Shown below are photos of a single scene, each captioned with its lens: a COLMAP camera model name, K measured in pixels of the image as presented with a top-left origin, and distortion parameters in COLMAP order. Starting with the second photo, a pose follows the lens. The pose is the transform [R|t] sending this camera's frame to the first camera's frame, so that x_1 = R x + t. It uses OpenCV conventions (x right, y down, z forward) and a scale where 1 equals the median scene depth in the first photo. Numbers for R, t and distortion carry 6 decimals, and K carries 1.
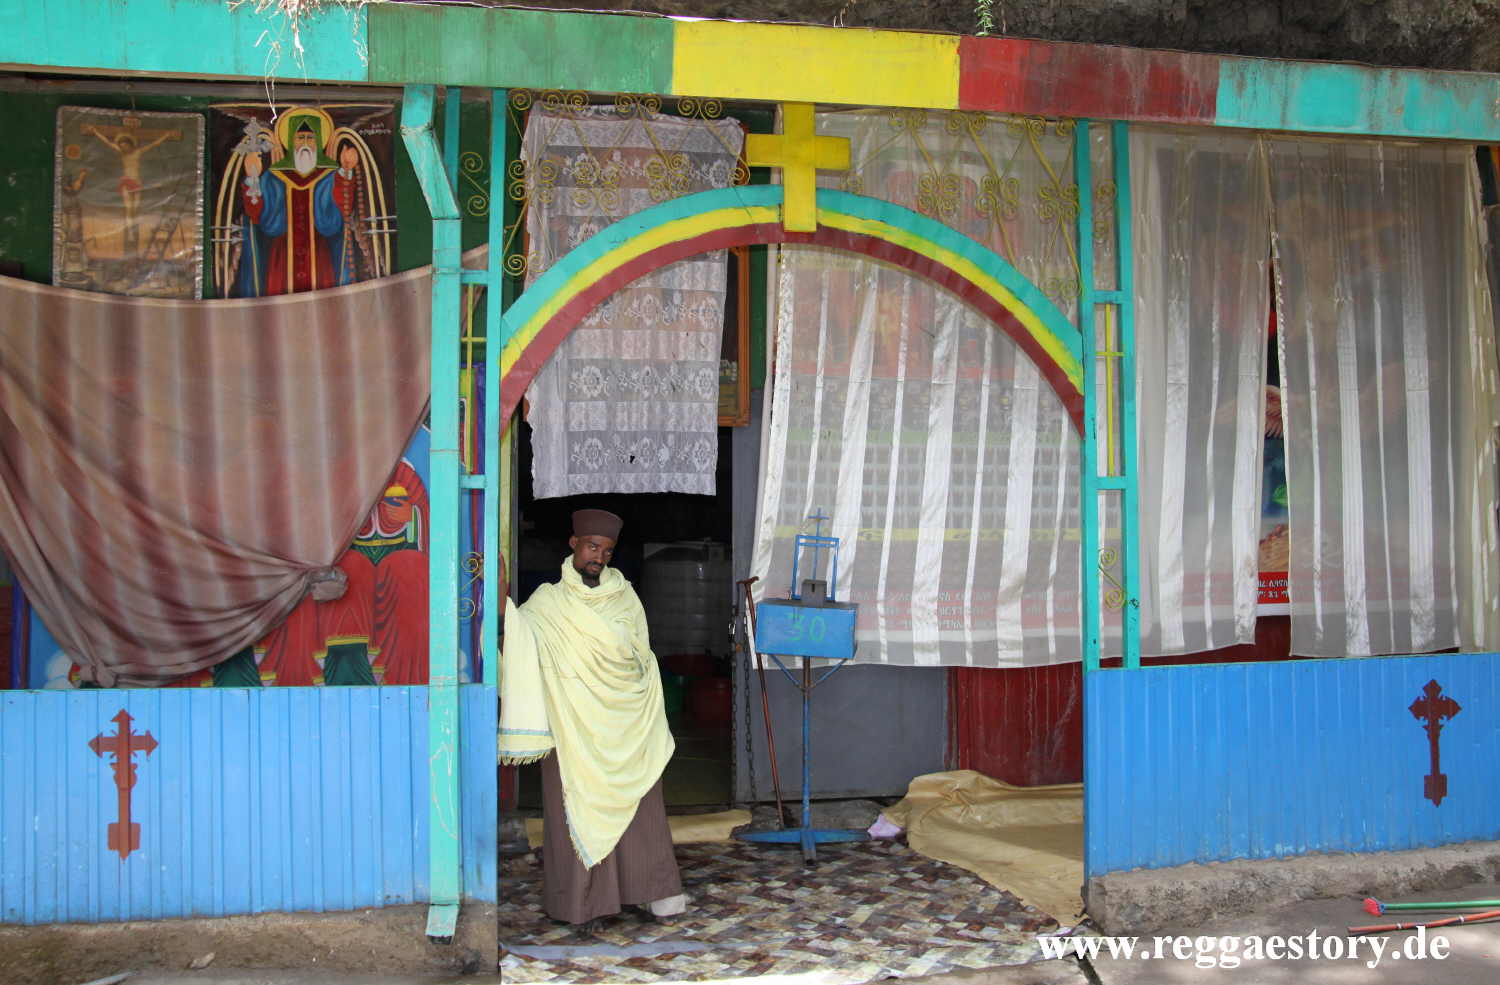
lens RADIAL K [[1263.7, 0, 750.0], [0, 1263.7, 492.5], [0, 0, 1]] dist [-0.084728, 0.005082]
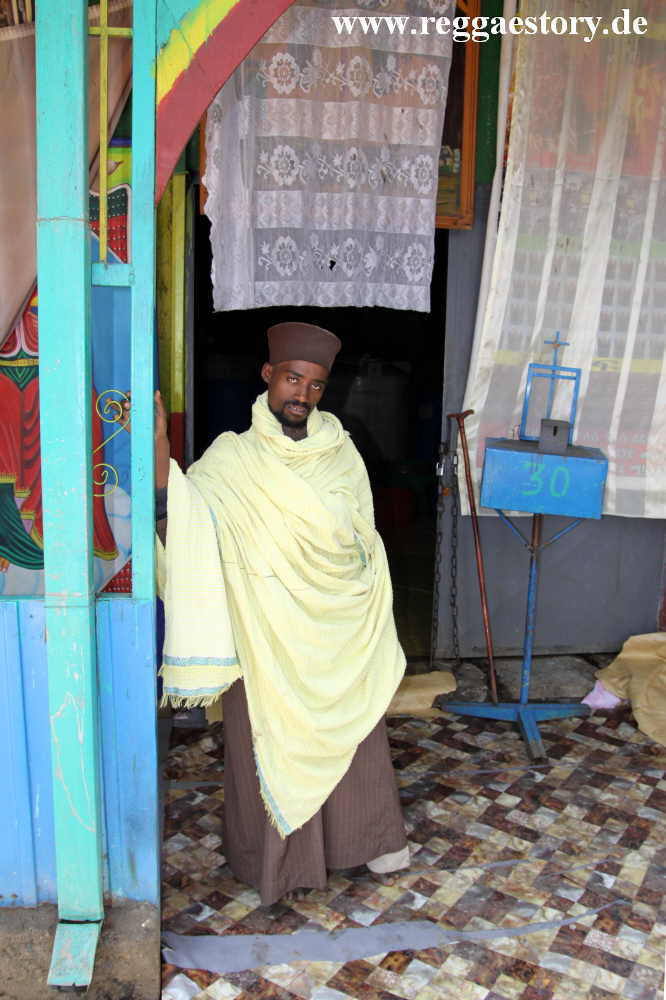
lens RADIAL K [[946.0, 0, 333.0], [0, 946.0, 500.0], [0, 0, 1]] dist [-0.148456, 0.199805]
pose [[0.998708, 0.030810, -0.040423, -0.064456], [-0.022456, 0.980965, 0.192881, 0.005828], [0.045596, -0.191724, 0.980389, 0.380327]]
